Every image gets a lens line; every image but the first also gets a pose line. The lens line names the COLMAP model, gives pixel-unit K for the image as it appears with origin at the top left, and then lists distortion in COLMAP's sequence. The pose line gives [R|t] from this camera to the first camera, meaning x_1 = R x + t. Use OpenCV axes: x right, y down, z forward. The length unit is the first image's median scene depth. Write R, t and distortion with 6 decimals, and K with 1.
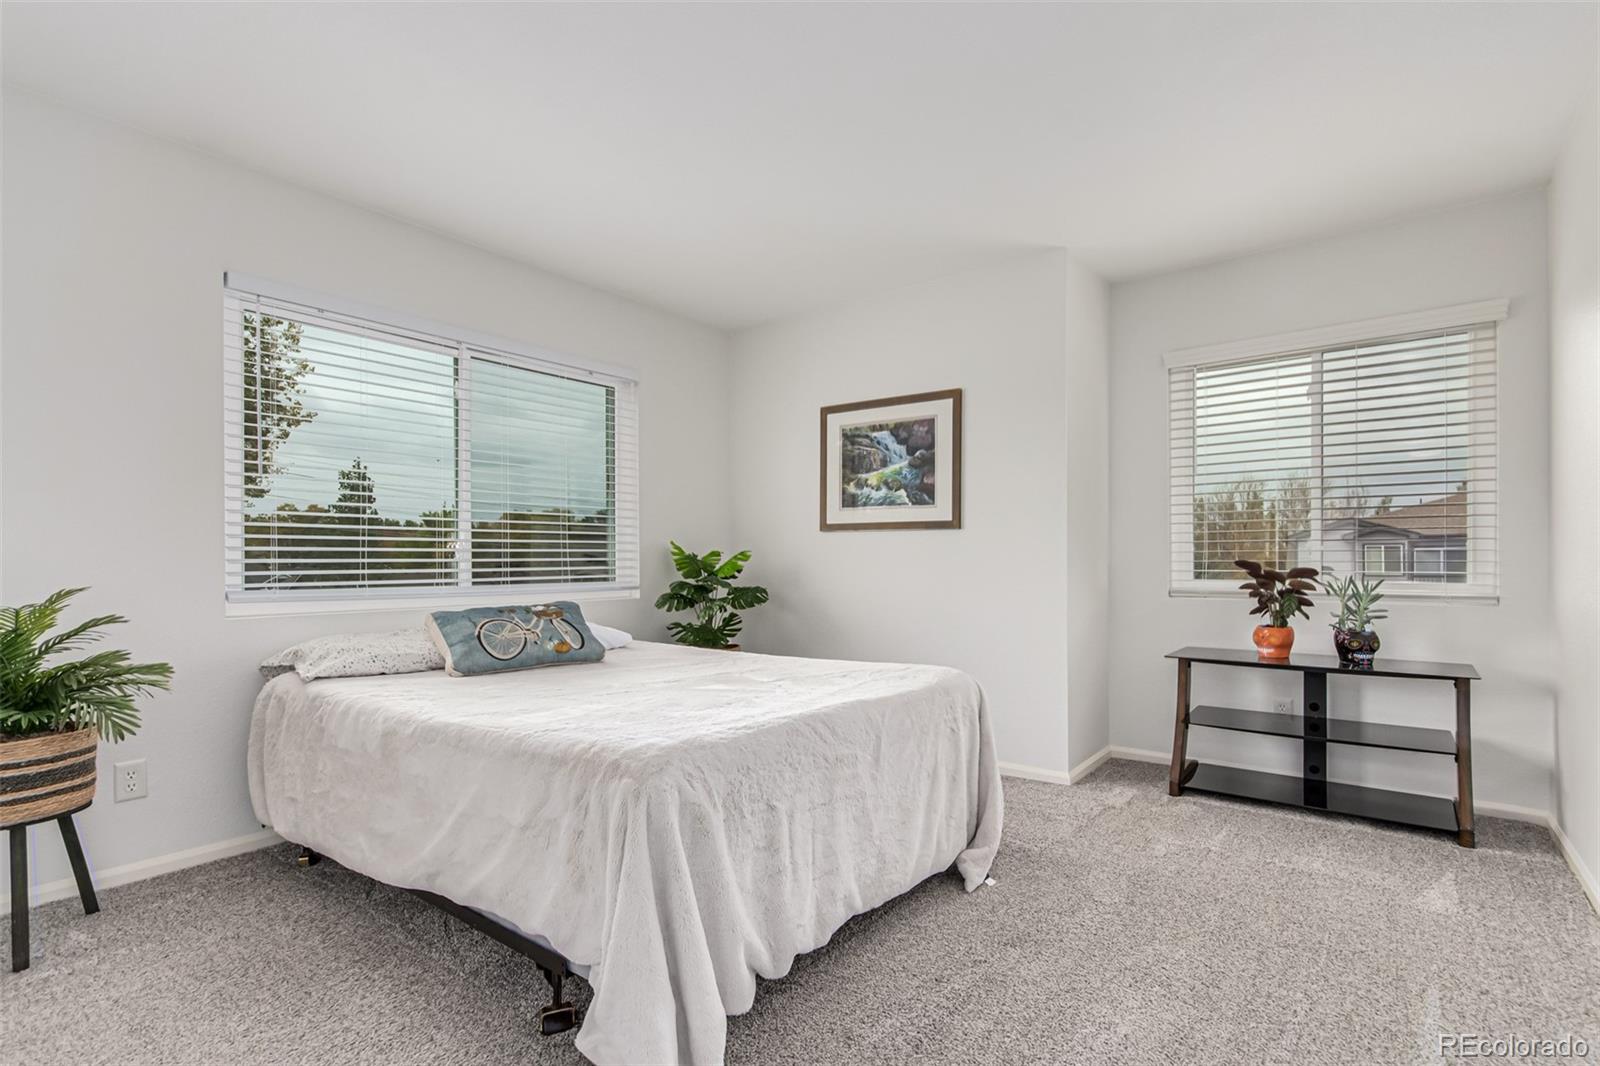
lens RADIAL K [[757.1, 0, 808.9], [0, 757.1, 560.2], [0, 0, 1]] dist [-0.000587, 0.000528]
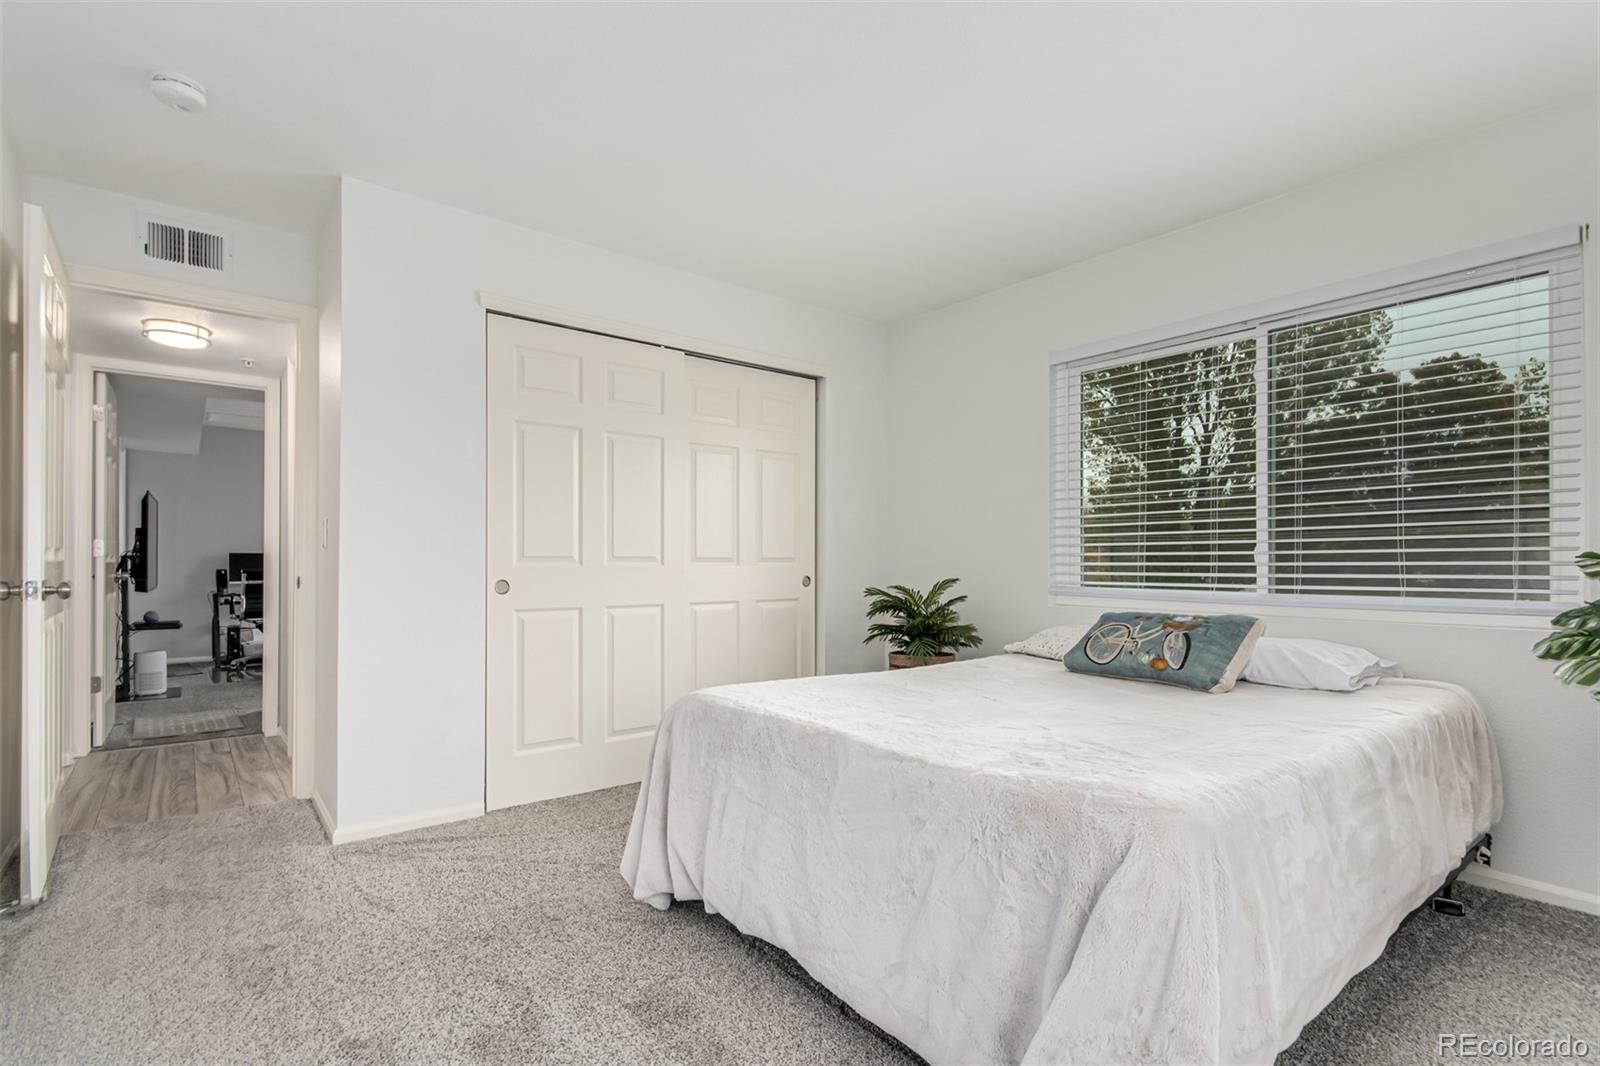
lens RADIAL K [[757.1, 0, 808.9], [0, 757.1, 560.2], [0, 0, 1]] dist [-0.000587, 0.000528]
pose [[-0.233491, -0.002173, -0.972356, 0.634970], [0.000220, 0.999997, -0.002288, -0.002773], [0.972359, -0.000748, -0.233490, 0.829973]]
